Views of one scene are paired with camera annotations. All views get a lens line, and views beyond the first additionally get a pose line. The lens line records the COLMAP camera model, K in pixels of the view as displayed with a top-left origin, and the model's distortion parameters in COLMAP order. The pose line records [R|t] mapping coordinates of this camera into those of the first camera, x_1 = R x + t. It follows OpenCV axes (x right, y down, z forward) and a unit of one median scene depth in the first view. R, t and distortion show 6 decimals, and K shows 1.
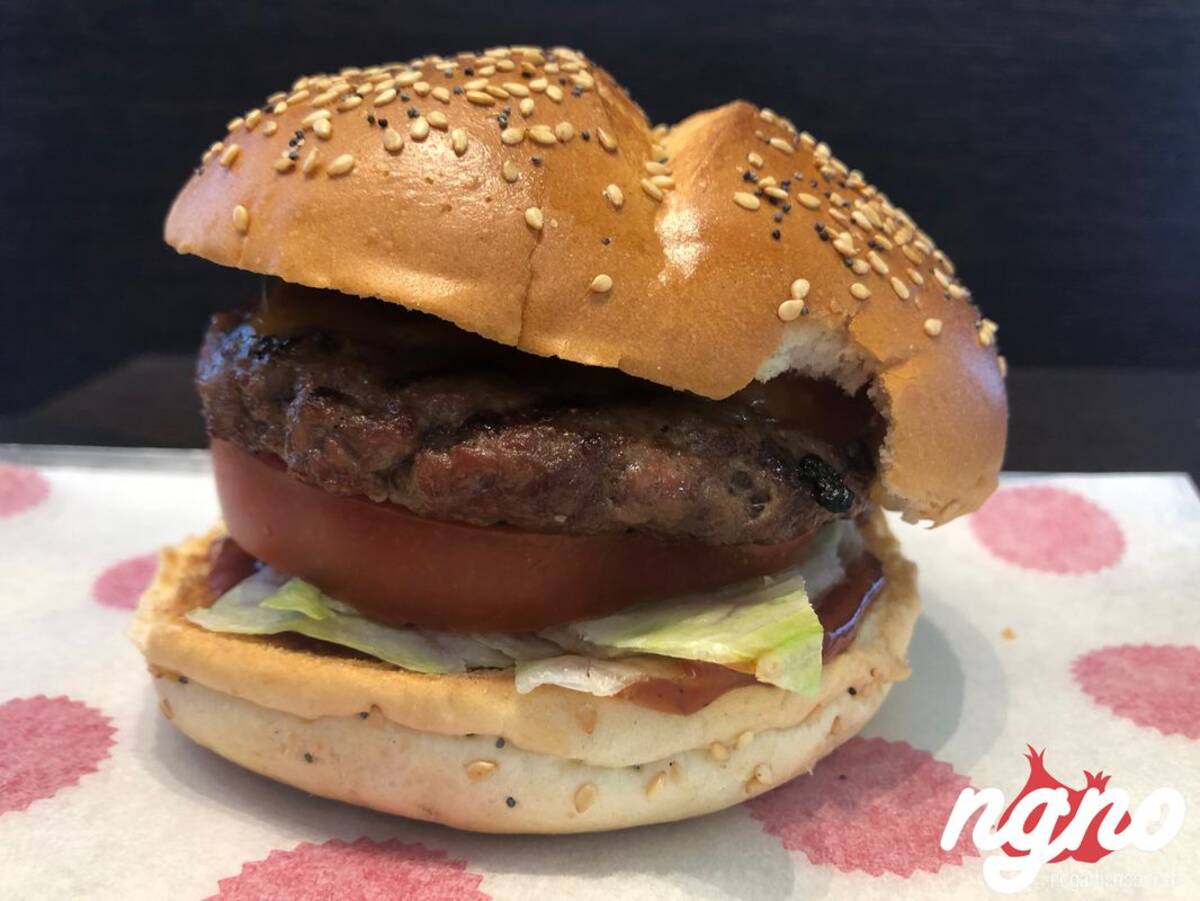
lens RADIAL K [[1014.1, 0, 598.2], [0, 1014.1, 453.0], [0, 0, 1]] dist [0.000446, -0.010725]
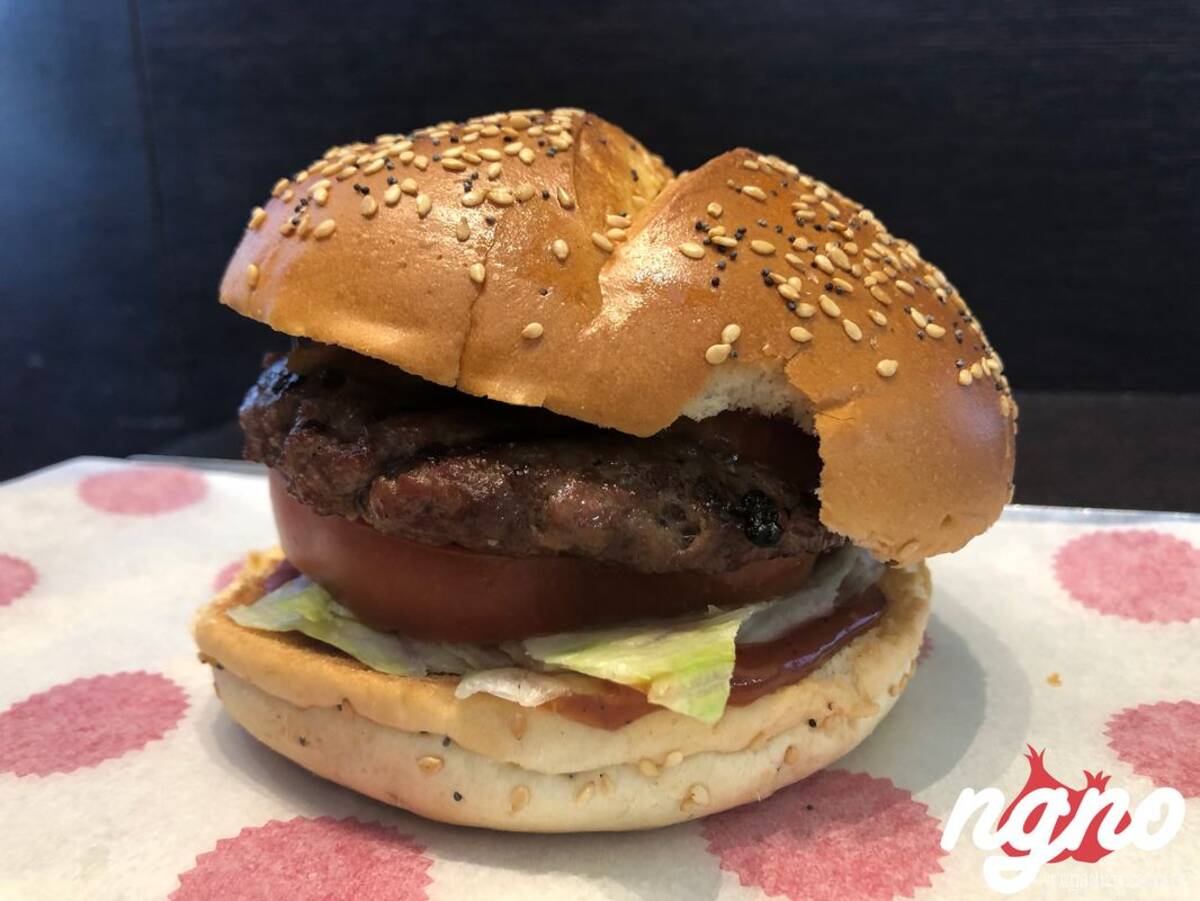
lens RADIAL K [[1007.7, 0, 601.9], [0, 1007.7, 448.7], [0, 0, 1]] dist [0.003026, -0.003185]
pose [[0.975659, 0.021819, -0.218207, 0.298501], [-0.026103, 0.999519, -0.016768, -0.020838], [0.217736, 0.022056, 0.975758, -0.047986]]
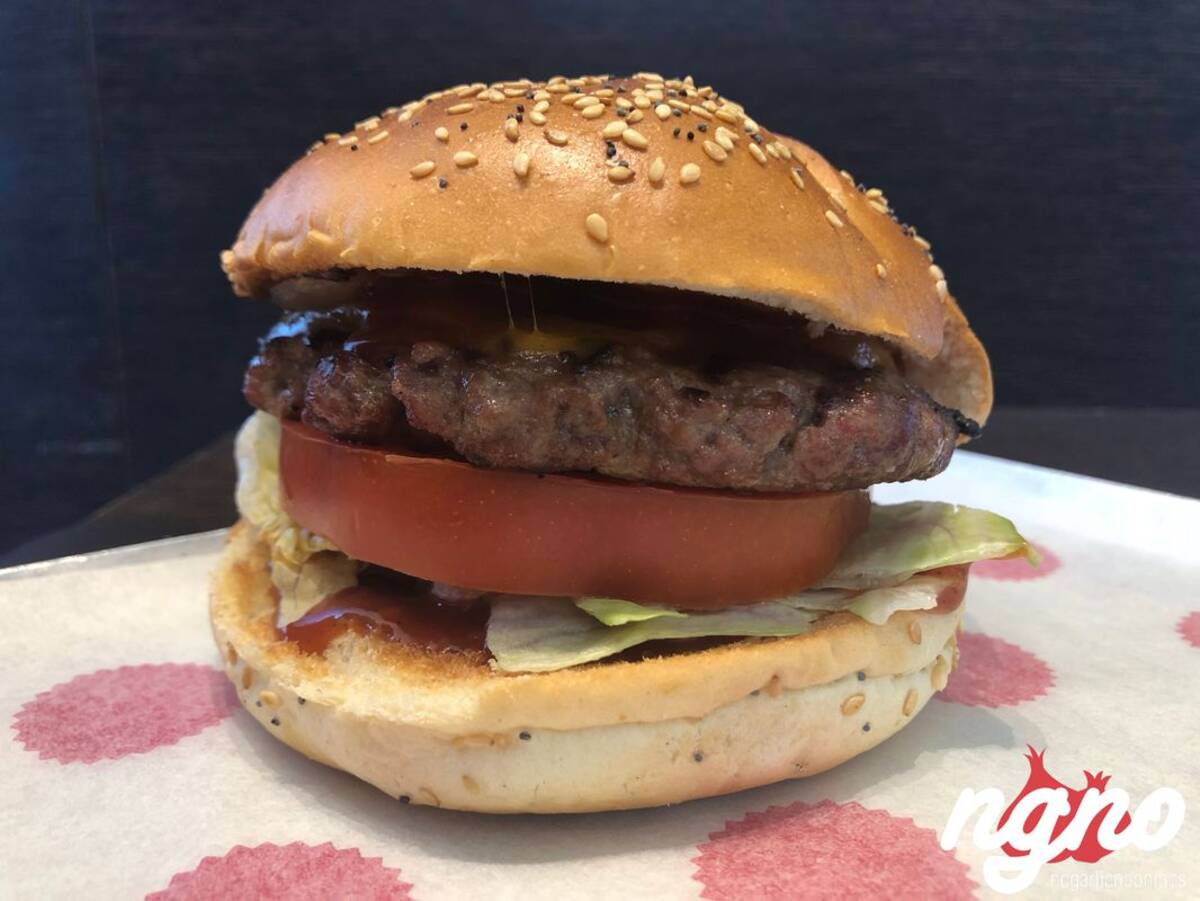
lens RADIAL K [[1014.1, 0, 598.2], [0, 1014.1, 453.0], [0, 0, 1]] dist [0.000446, -0.010725]
pose [[0.784249, -0.139852, 0.604479, -0.969616], [0.178488, 0.983934, -0.003927, -0.010650], [-0.594219, 0.110971, 0.796611, 0.231391]]
